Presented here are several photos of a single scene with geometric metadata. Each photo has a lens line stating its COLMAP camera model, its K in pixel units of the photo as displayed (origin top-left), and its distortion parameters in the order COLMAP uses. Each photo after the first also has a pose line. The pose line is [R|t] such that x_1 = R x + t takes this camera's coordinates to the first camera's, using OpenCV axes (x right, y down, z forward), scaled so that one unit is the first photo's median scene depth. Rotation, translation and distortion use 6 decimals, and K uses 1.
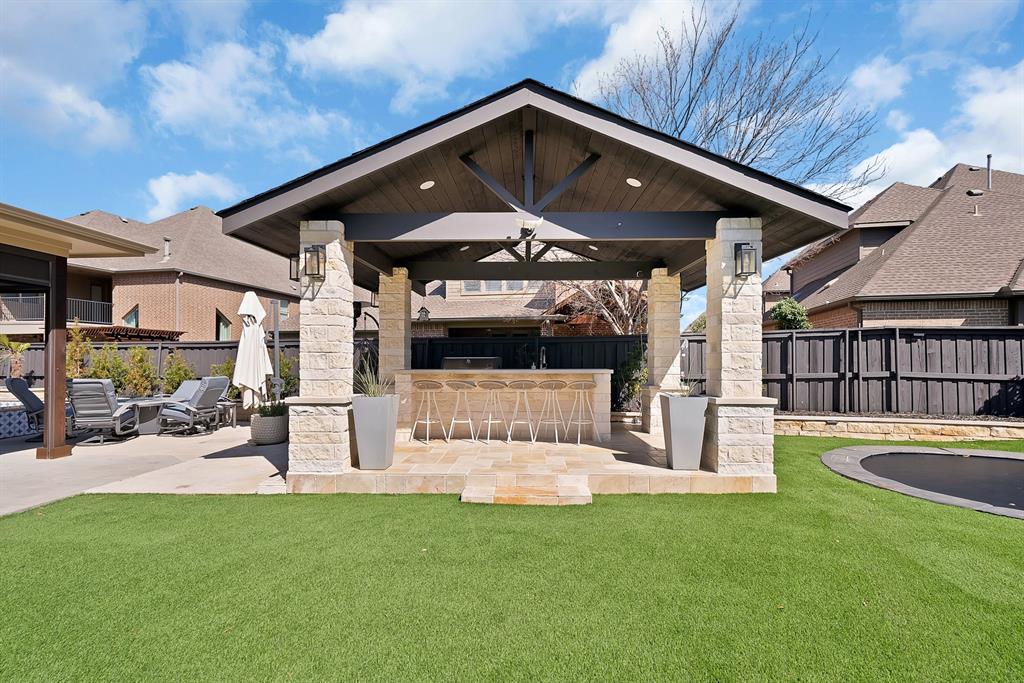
lens RADIAL K [[461.7, 0, 521.8], [0, 461.7, 362.6], [0, 0, 1]] dist [0.000280, -0.000352]
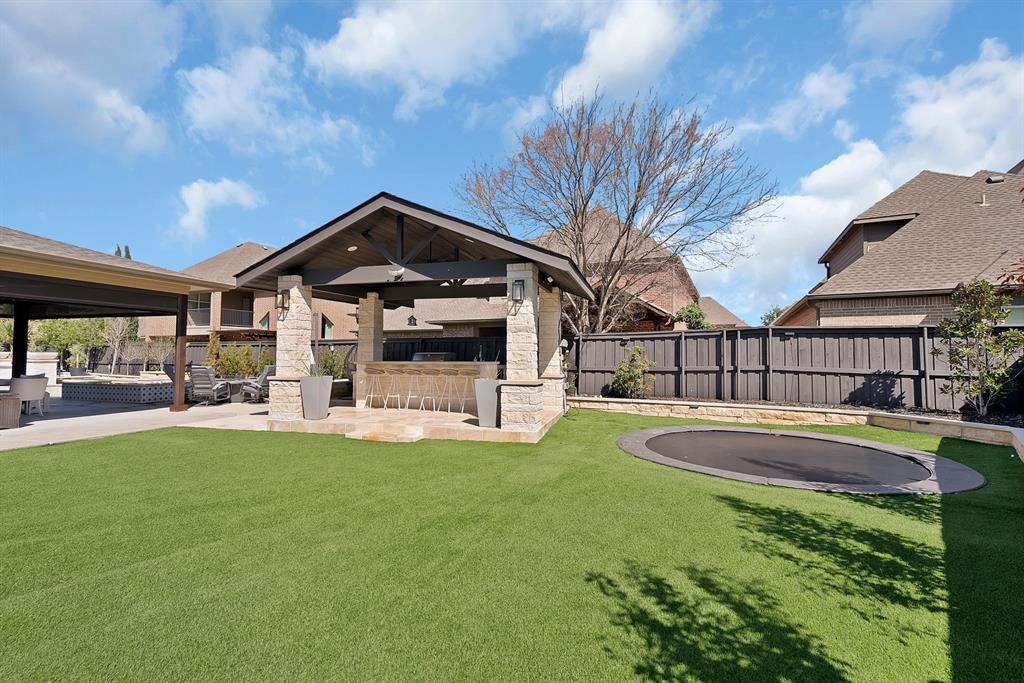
lens RADIAL K [[450.6, 0, 512.0], [0, 450.6, 341.5], [0, 0, 1]] dist [0.000283, 0.000246]
pose [[0.970841, -0.005145, -0.239671, 0.467935], [-0.002633, 0.999481, -0.032120, -0.002650], [0.239712, 0.031814, 0.970323, -0.262260]]
